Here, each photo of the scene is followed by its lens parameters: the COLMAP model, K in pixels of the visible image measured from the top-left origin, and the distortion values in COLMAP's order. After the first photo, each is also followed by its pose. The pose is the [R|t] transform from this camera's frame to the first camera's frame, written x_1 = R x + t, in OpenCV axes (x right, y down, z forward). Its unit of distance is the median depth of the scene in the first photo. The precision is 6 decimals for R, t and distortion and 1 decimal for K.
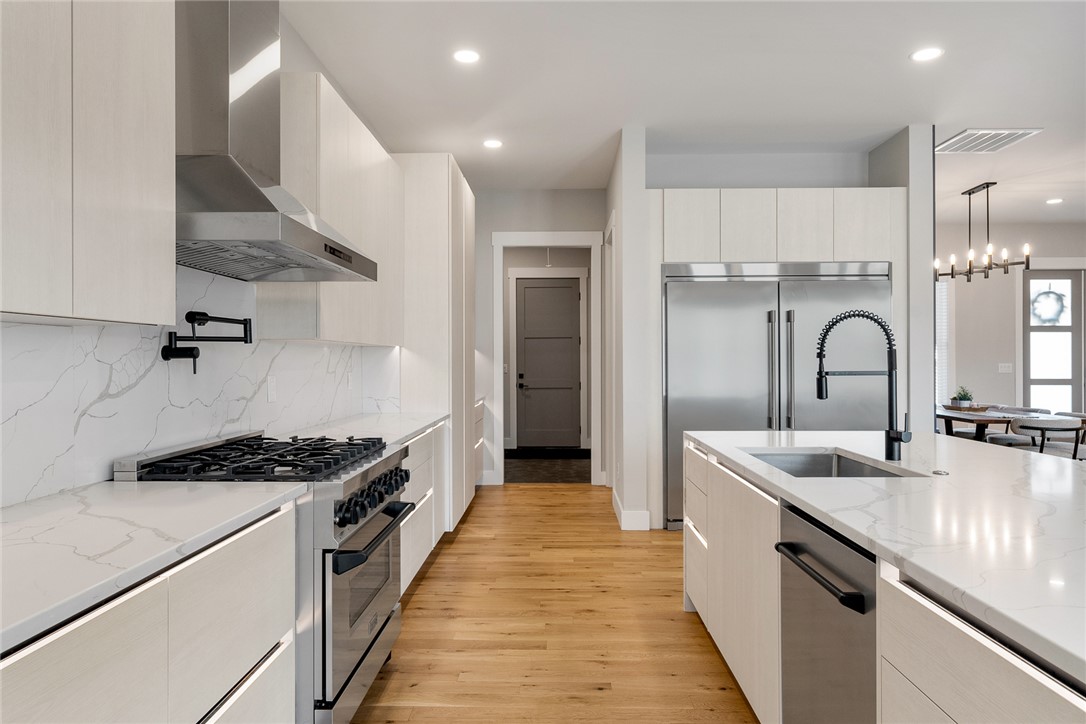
lens RADIAL K [[699.9, 0, 549.3], [0, 699.9, 357.5], [0, 0, 1]] dist [-0.001923, -0.000815]
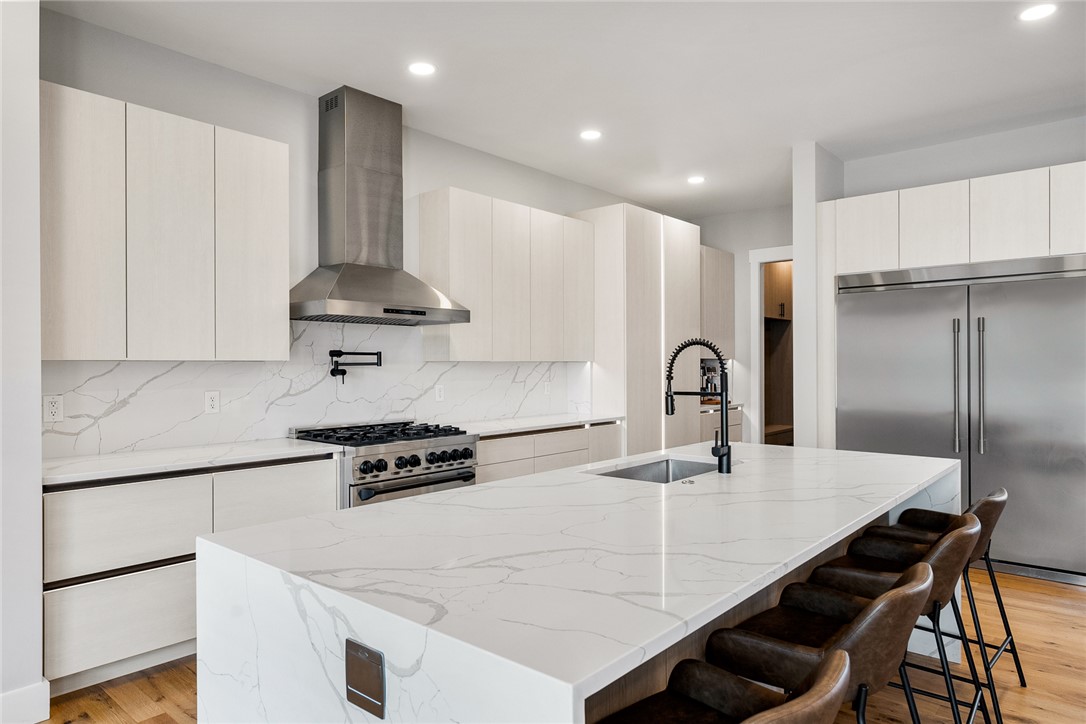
lens RADIAL K [[688.8, 0, 539.3], [0, 688.8, 364.6], [0, 0, 1]] dist [-0.000559, -0.000153]
pose [[0.765012, -0.000306, -0.644016, 0.726931], [0.004424, 0.999979, 0.004780, -0.023289], [0.644001, -0.006505, 0.764997, -0.021222]]
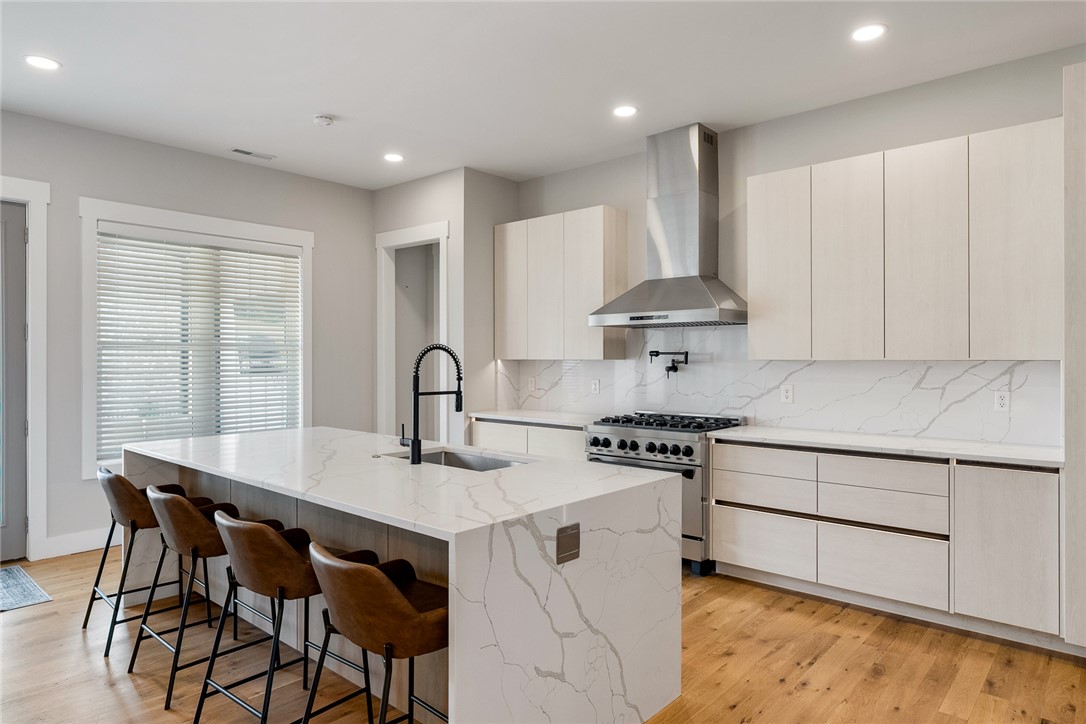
lens RADIAL K [[656.1, 0, 546.4], [0, 656.1, 360.6], [0, 0, 1]] dist [-0.000723, -0.000213]
pose [[-0.651885, 0.006566, -0.758290, 0.910978], [0.006077, 0.999976, 0.003434, -0.030042], [0.758294, -0.002369, -0.651909, 1.453732]]
